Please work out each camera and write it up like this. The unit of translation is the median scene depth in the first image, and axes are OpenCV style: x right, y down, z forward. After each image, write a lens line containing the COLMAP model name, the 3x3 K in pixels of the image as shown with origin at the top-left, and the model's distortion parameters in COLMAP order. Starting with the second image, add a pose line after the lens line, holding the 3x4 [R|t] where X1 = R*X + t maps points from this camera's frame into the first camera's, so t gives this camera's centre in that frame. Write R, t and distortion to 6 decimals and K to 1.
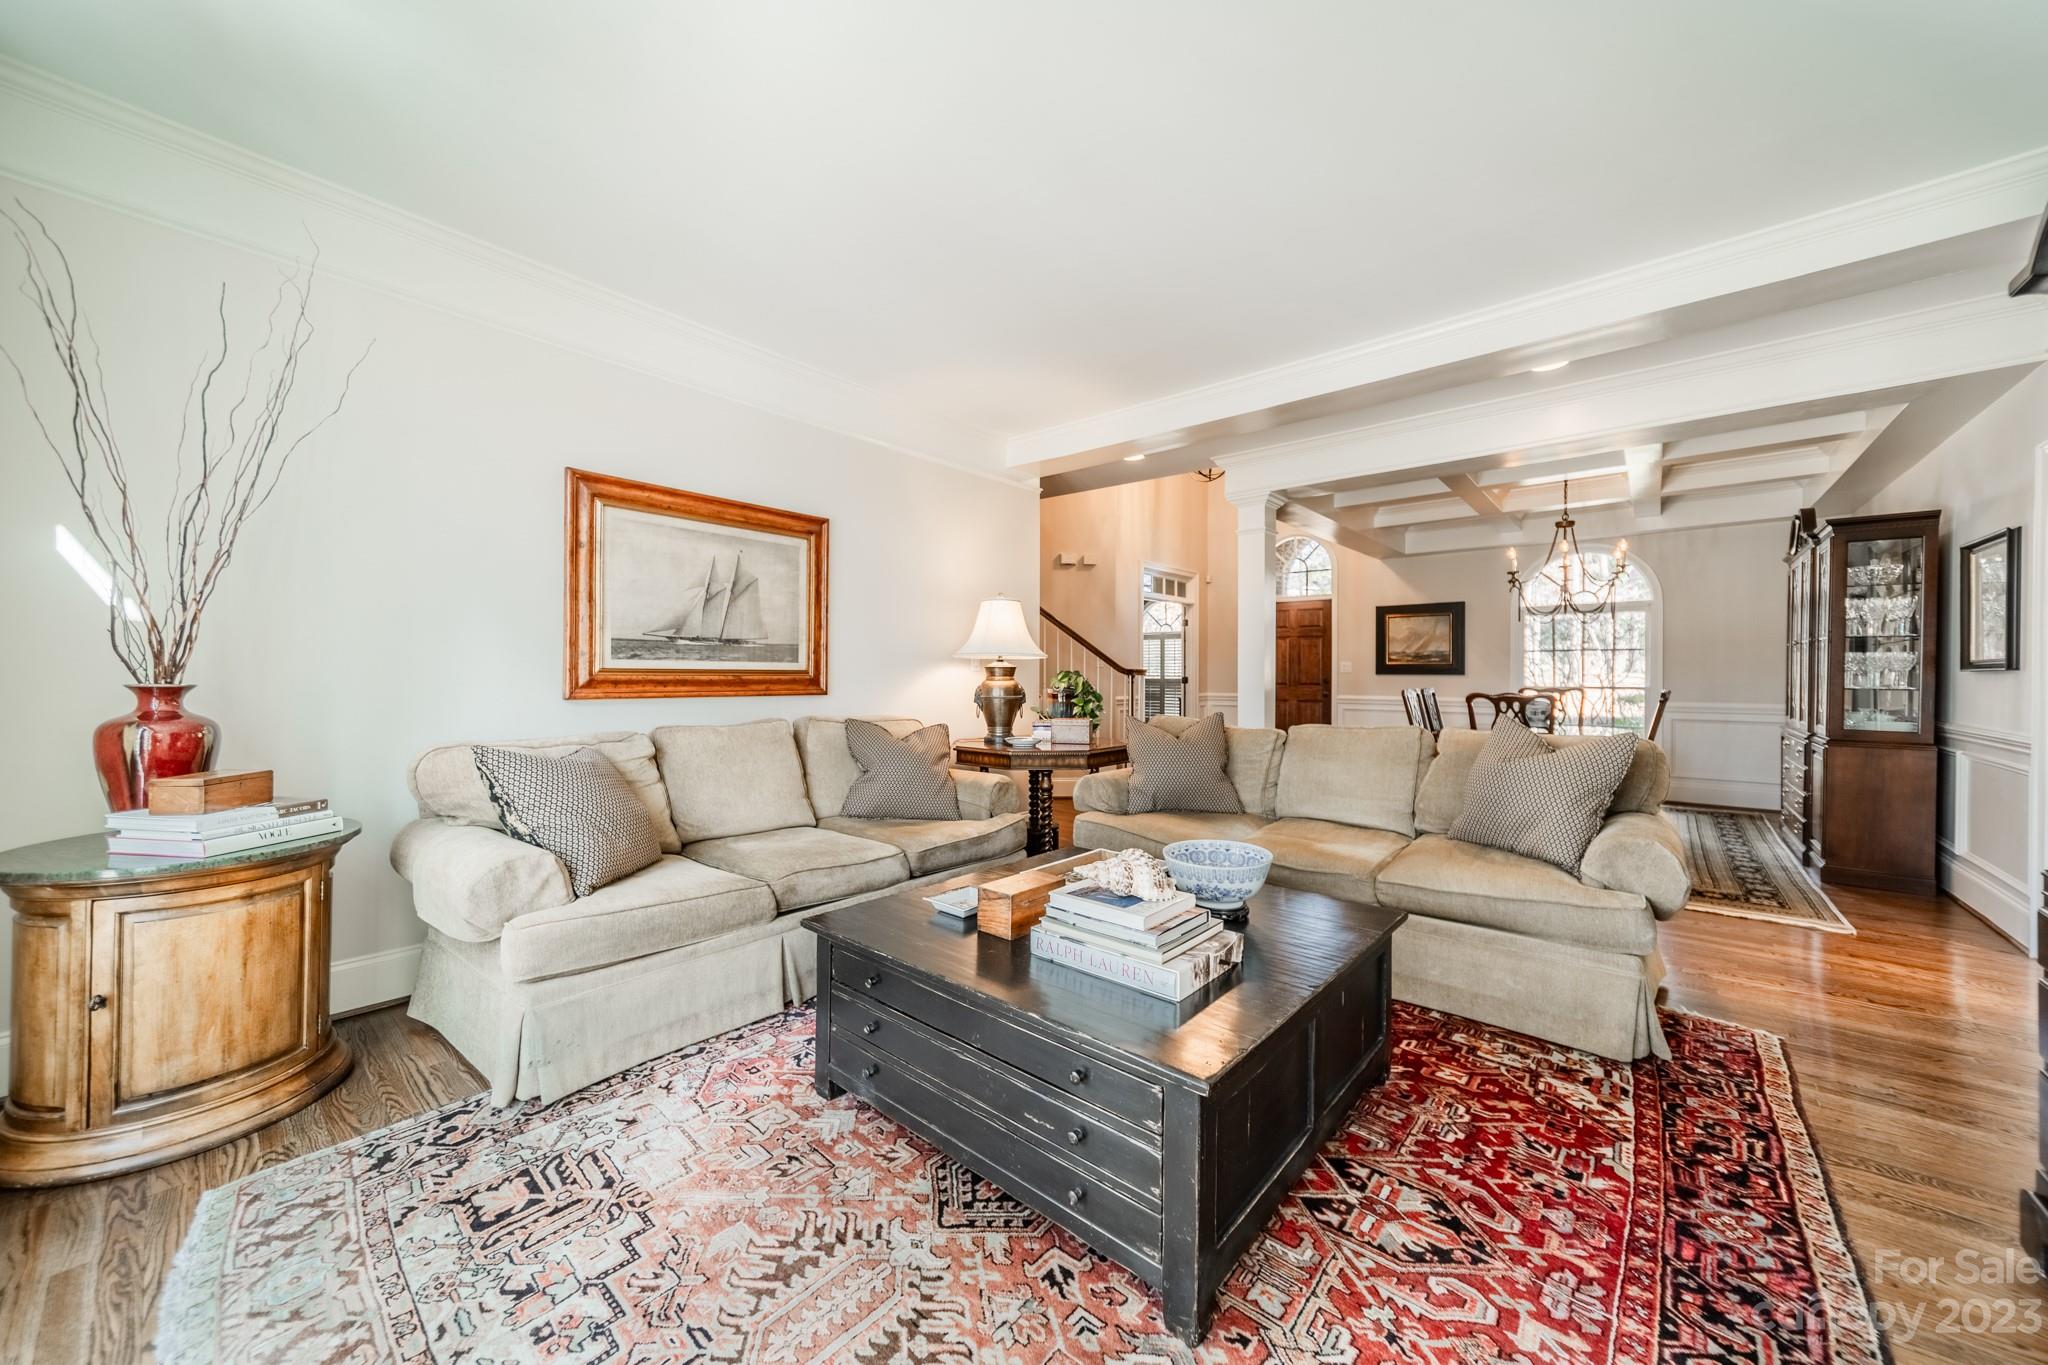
lens RADIAL K [[727.6, 0, 1031.5], [0, 727.6, 676.9], [0, 0, 1]] dist [0.005093, 0.000061]
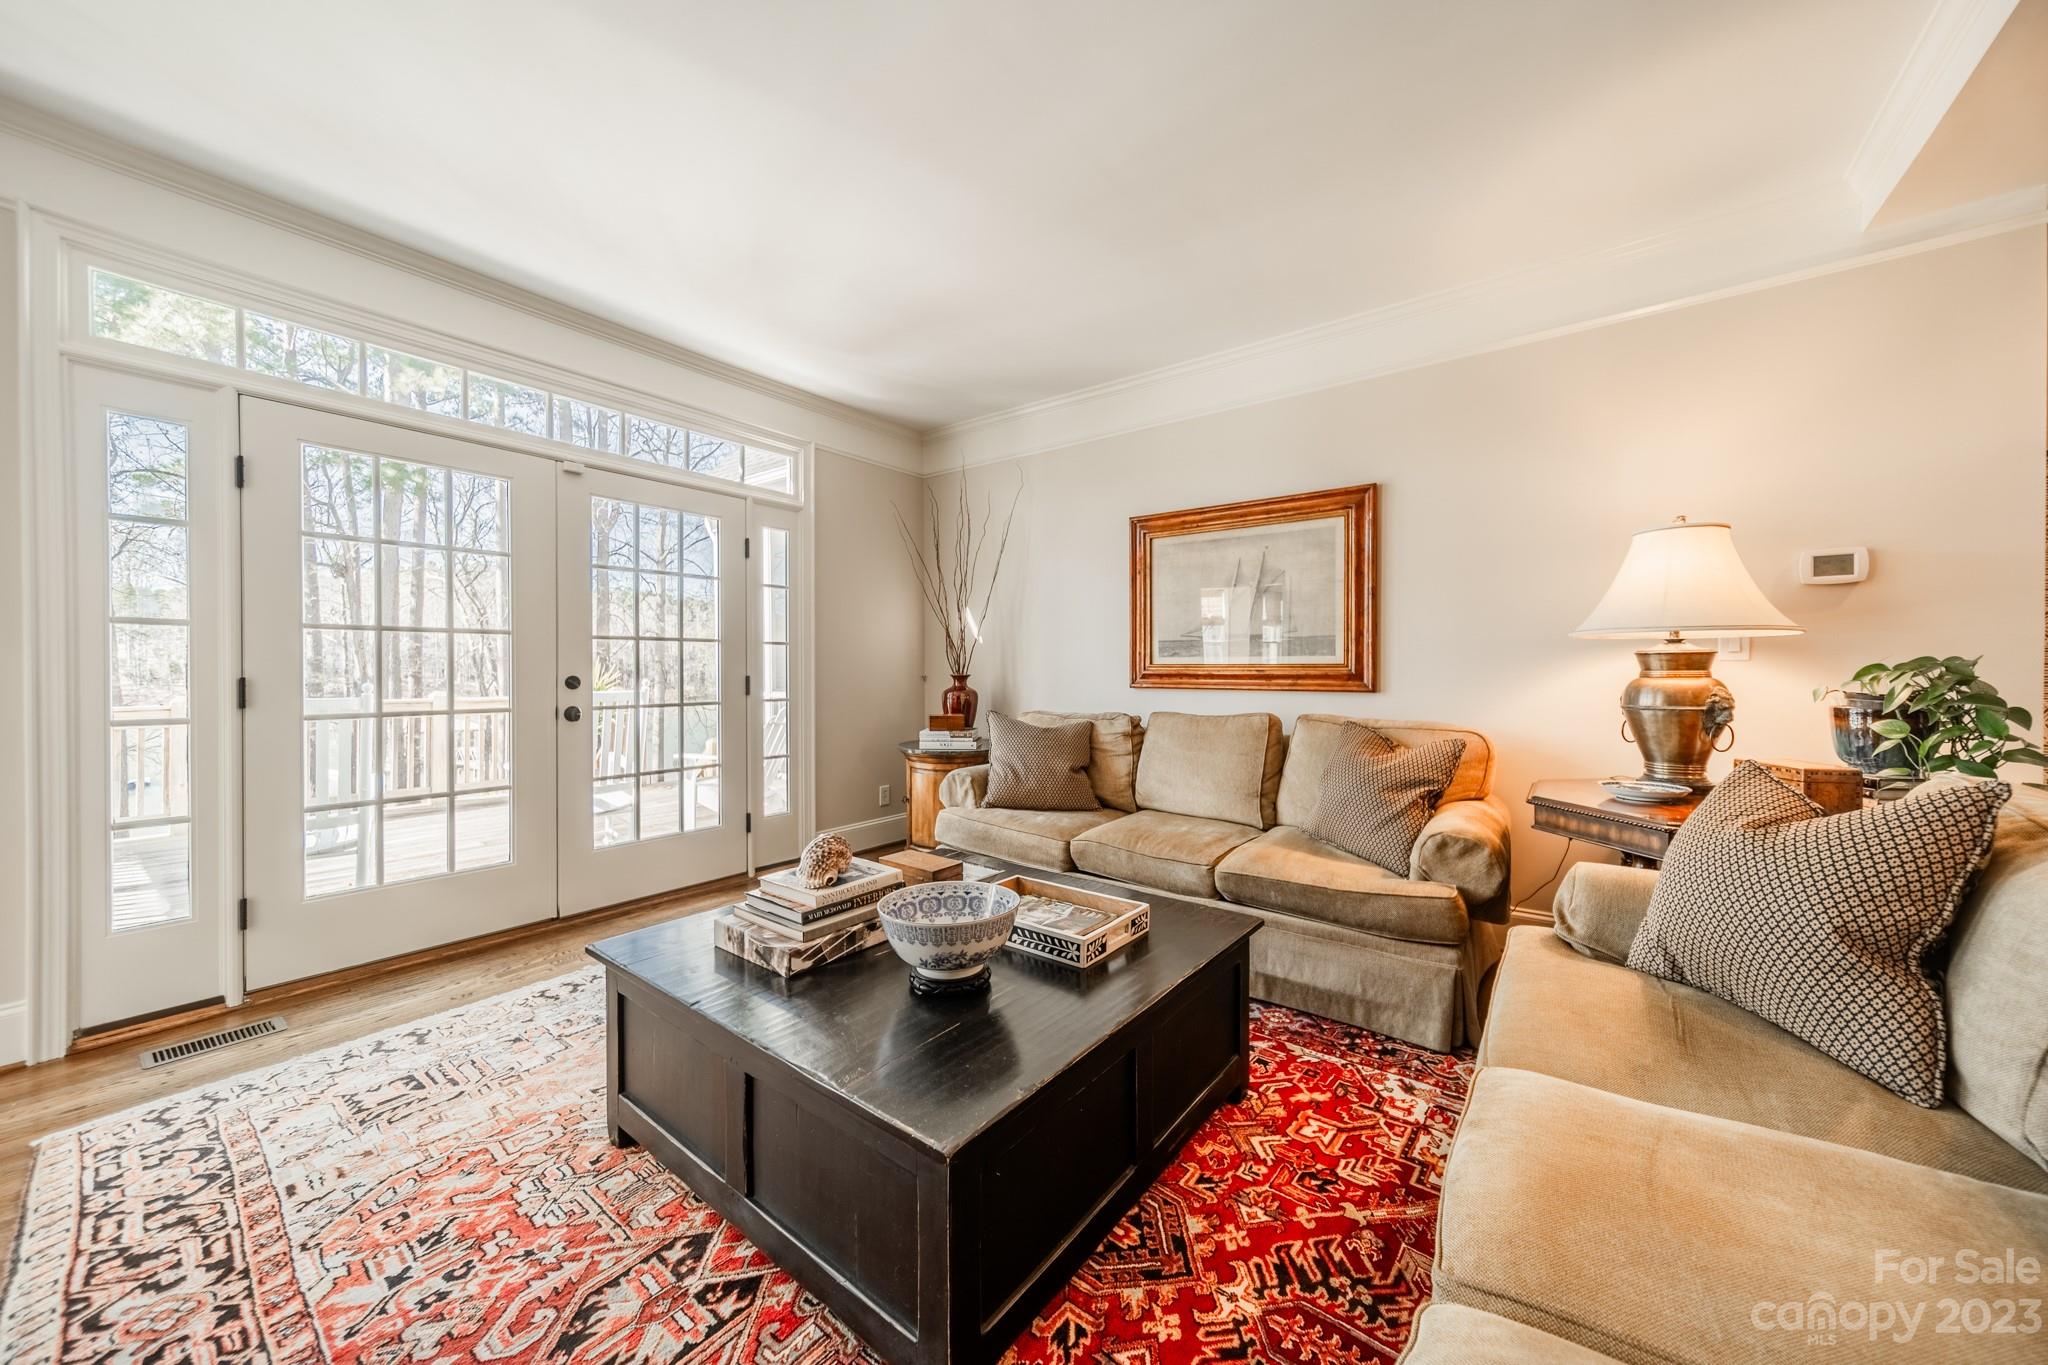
lens RADIAL K [[727.6, 0, 1029.1], [0, 727.6, 676.1], [0, 0, 1]] dist [0.005093, 0.000061]
pose [[0.055947, 0.004119, -0.998425, 1.295259], [-0.002219, 0.999990, 0.004001, 0.007271], [0.998431, 0.001992, 0.055956, 1.332917]]
